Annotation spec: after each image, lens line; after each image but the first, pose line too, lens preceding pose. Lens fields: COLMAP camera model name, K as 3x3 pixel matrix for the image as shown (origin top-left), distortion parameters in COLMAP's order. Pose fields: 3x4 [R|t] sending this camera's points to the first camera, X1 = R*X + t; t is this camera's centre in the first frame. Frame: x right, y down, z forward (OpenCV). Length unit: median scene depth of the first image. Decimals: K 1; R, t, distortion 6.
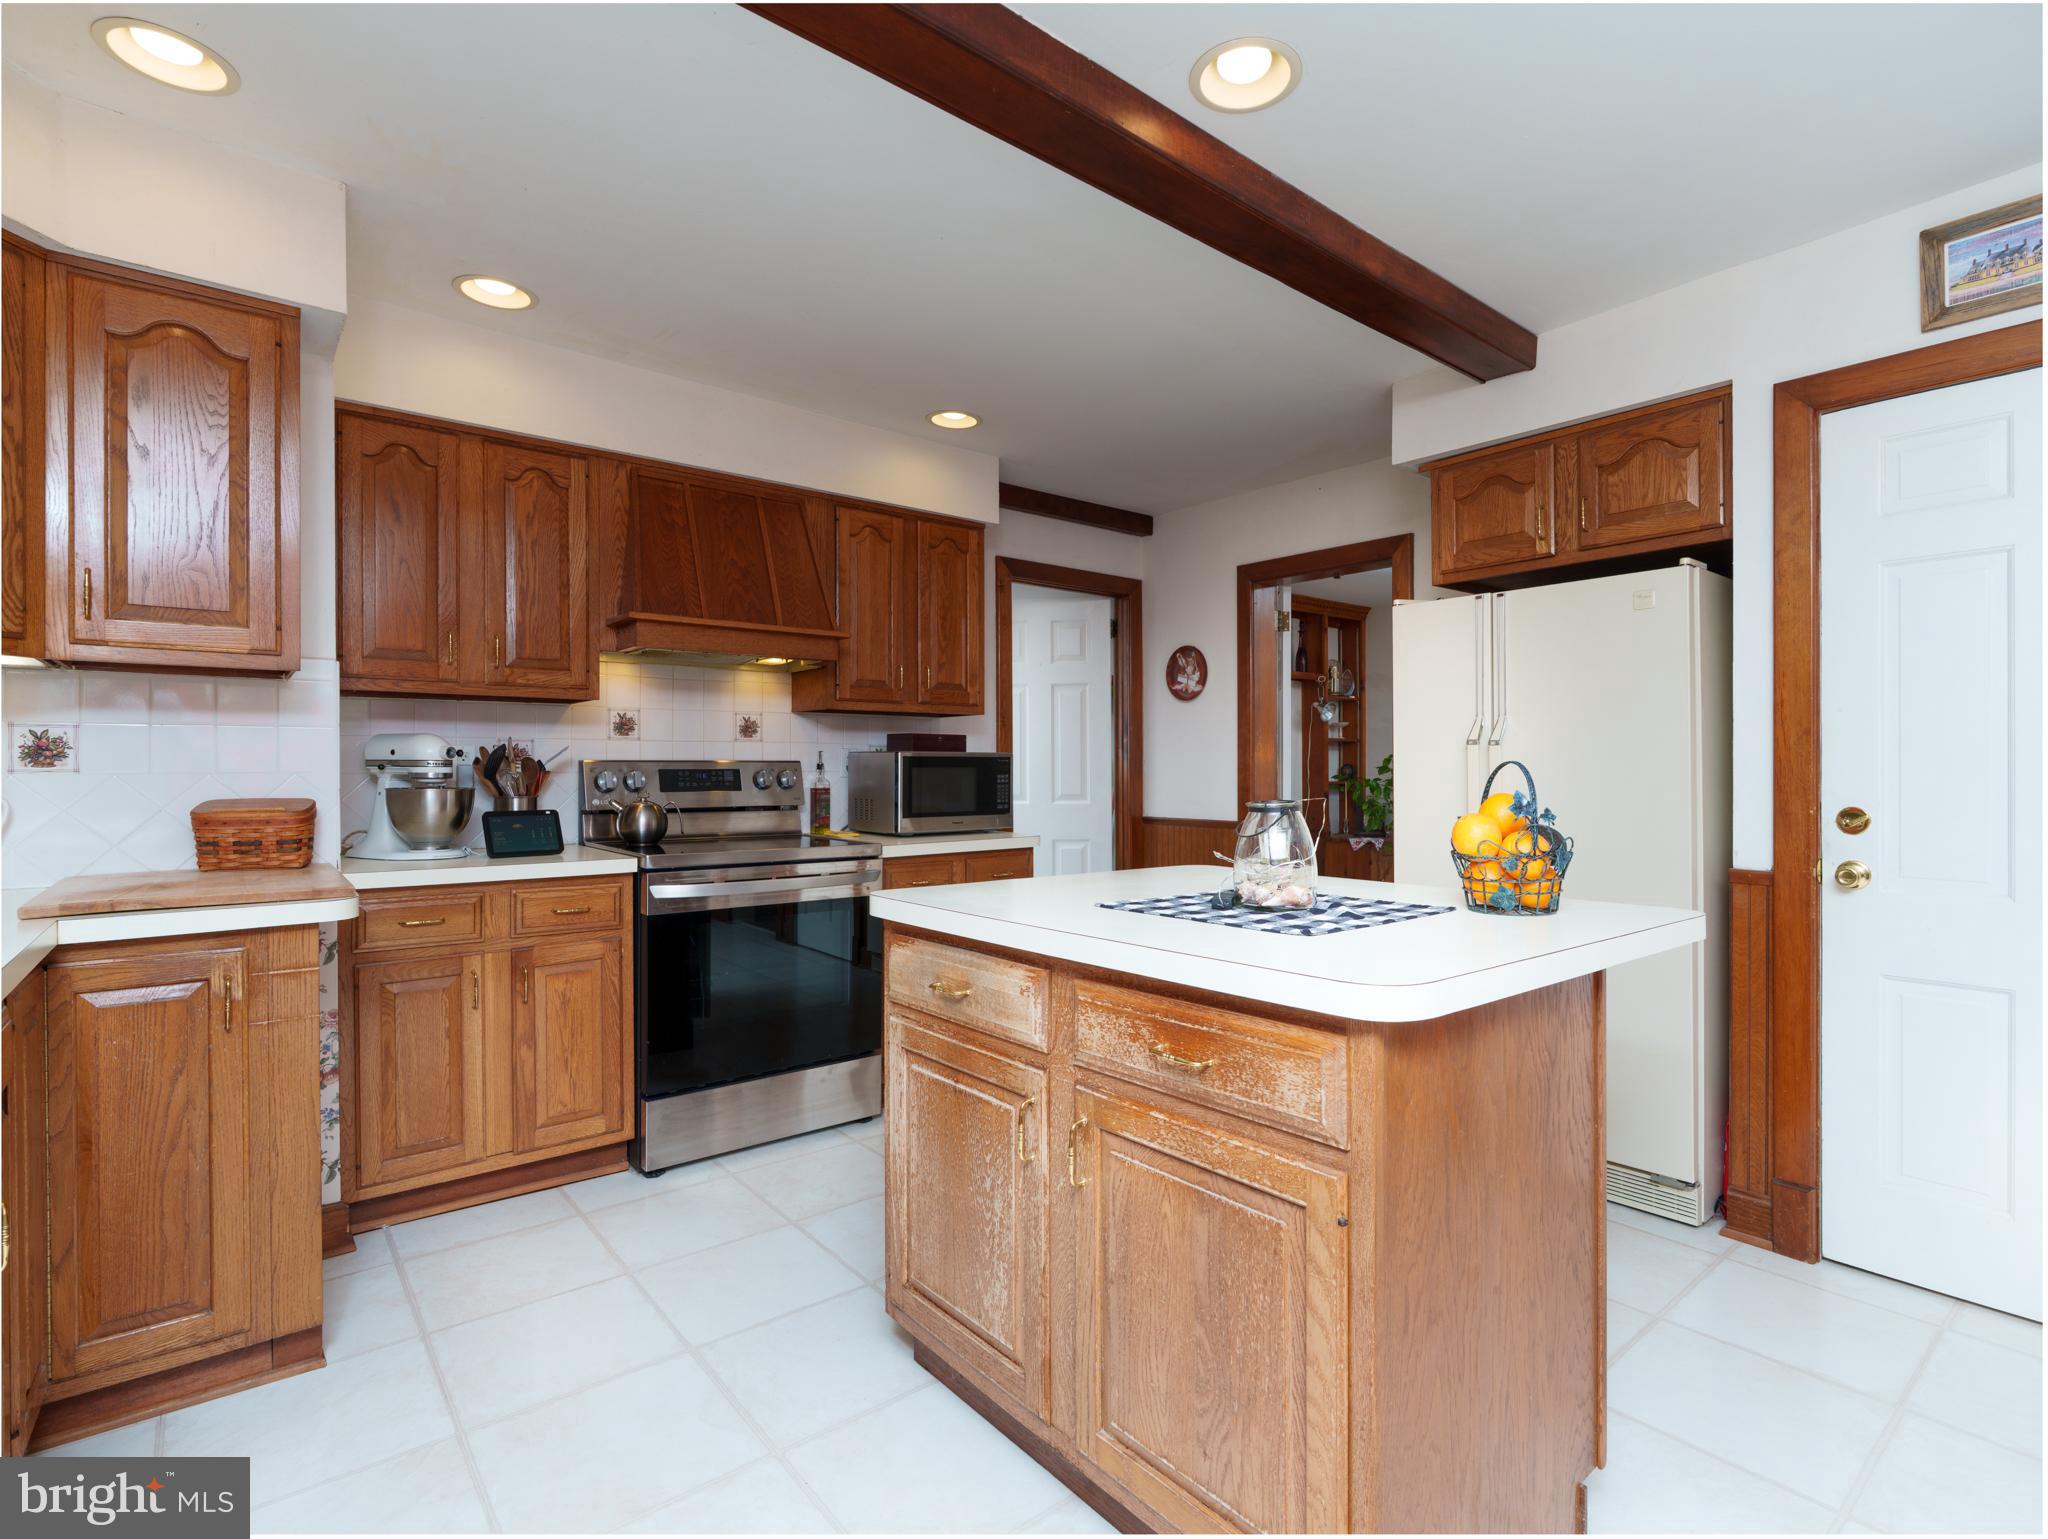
lens RADIAL K [[1013.2, 0, 1024.0], [0, 1013.2, 769.5], [0, 0, 1]] dist [-0.001667, -0.000836]
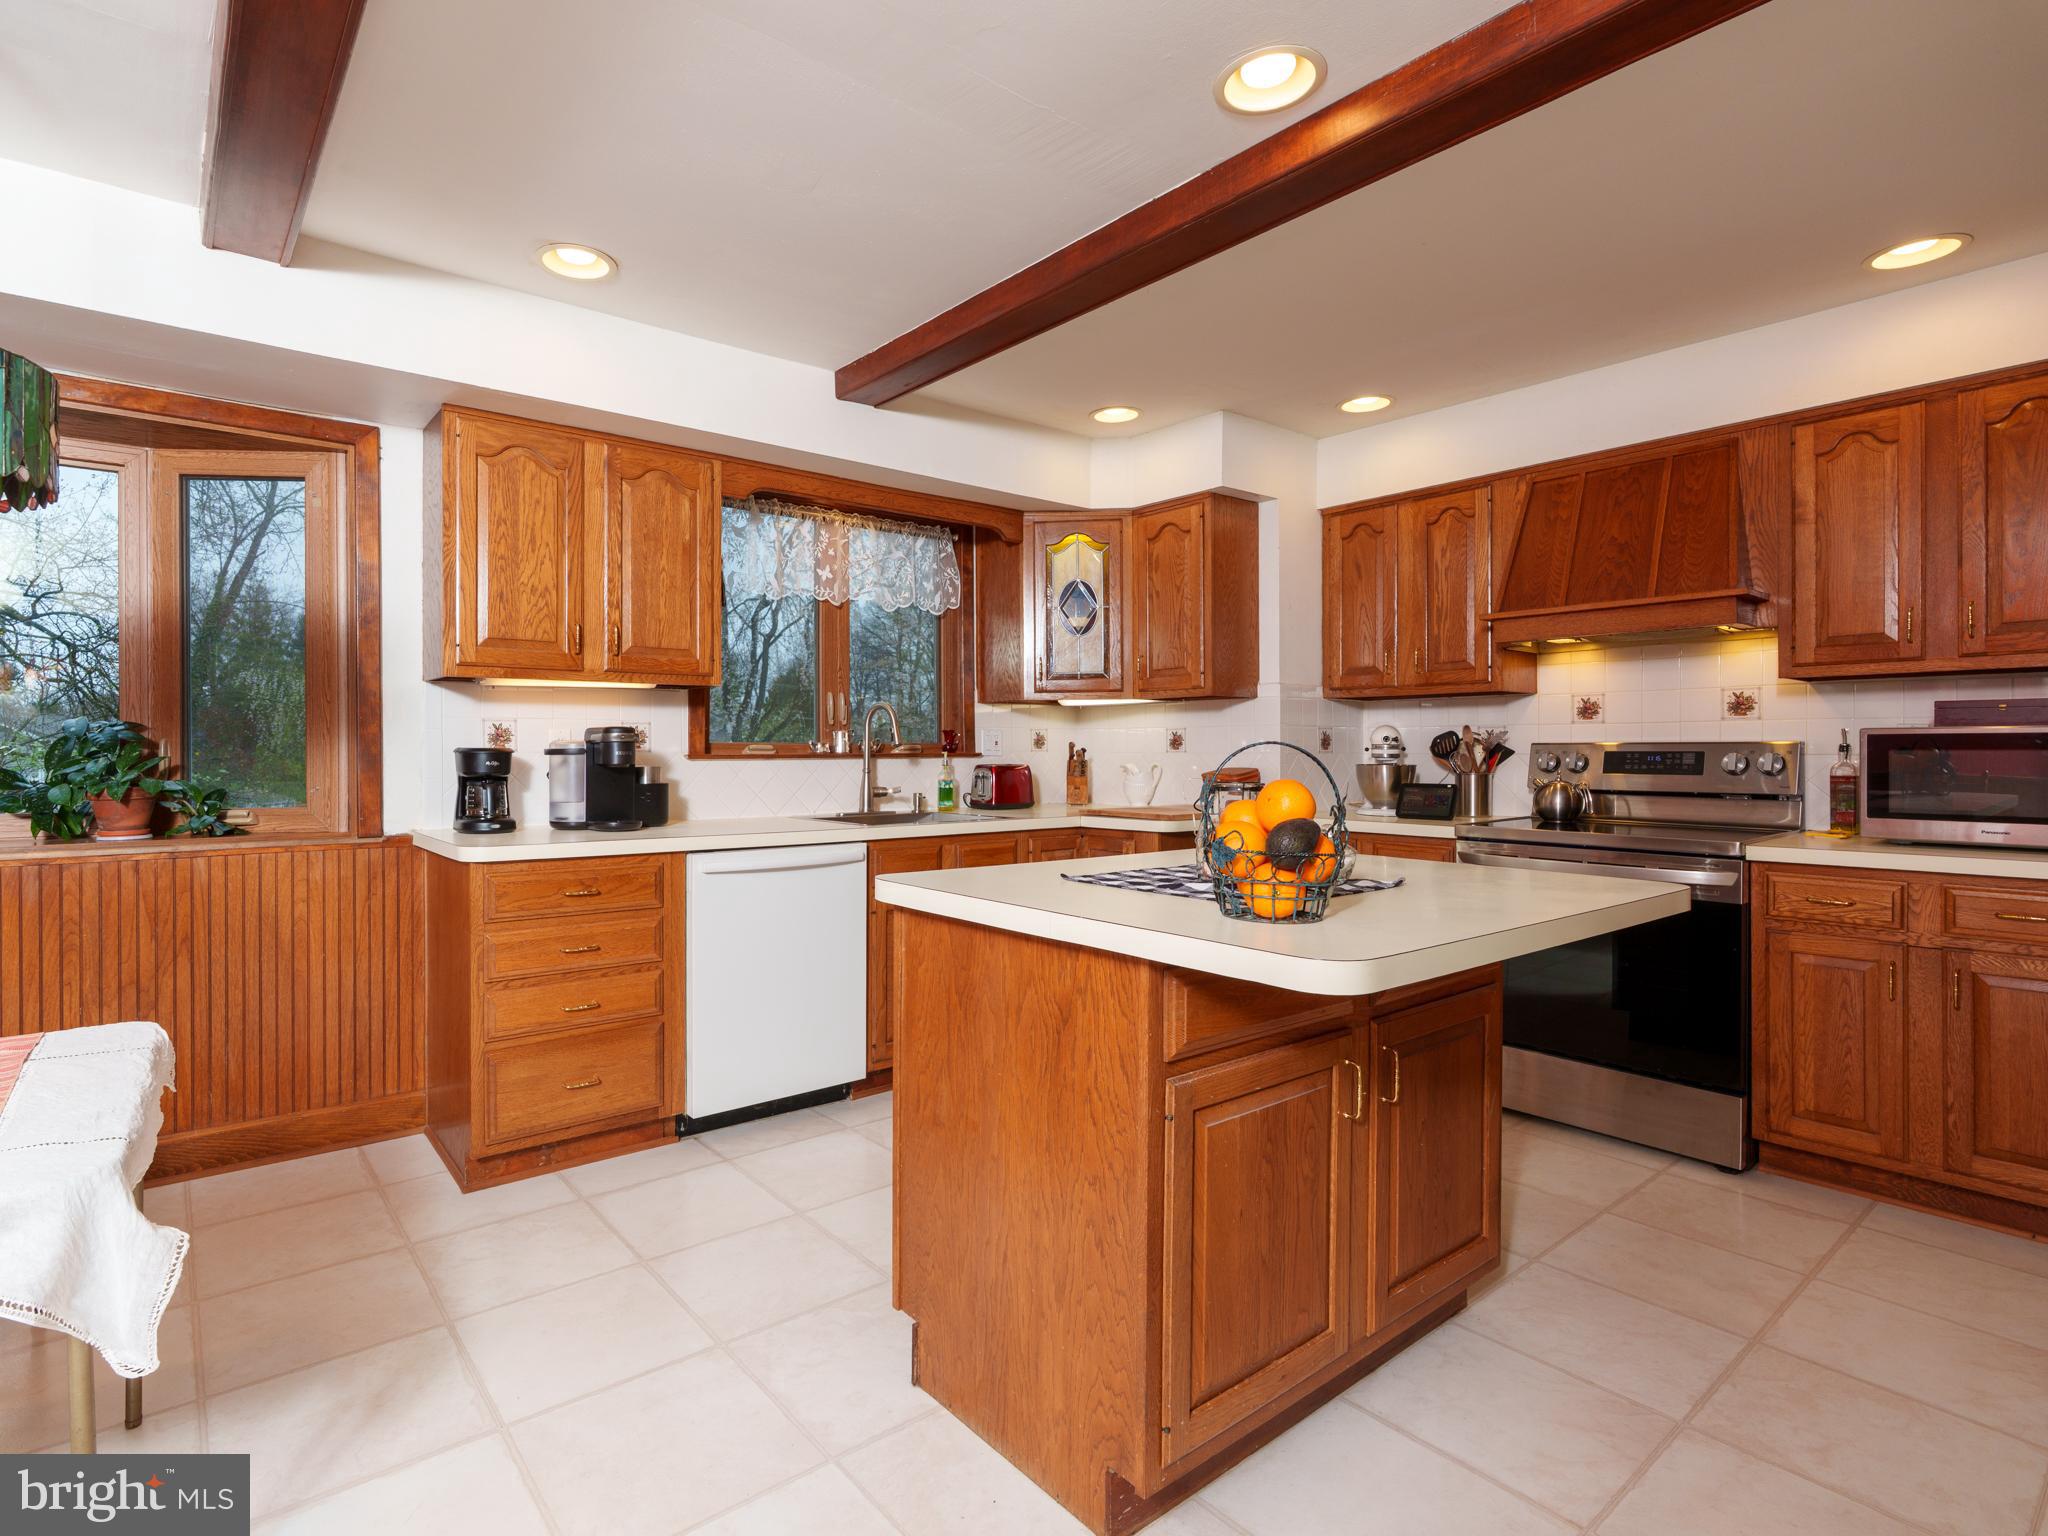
lens RADIAL K [[1060.2, 0, 1014.6], [0, 1060.2, 754.9], [0, 0, 1]] dist [-0.021356, -0.000695]
pose [[0.019531, 0.007472, -0.999781, 0.689869], [0.000651, 0.999972, 0.007486, -0.005141], [0.999809, -0.000797, 0.019526, 0.385259]]
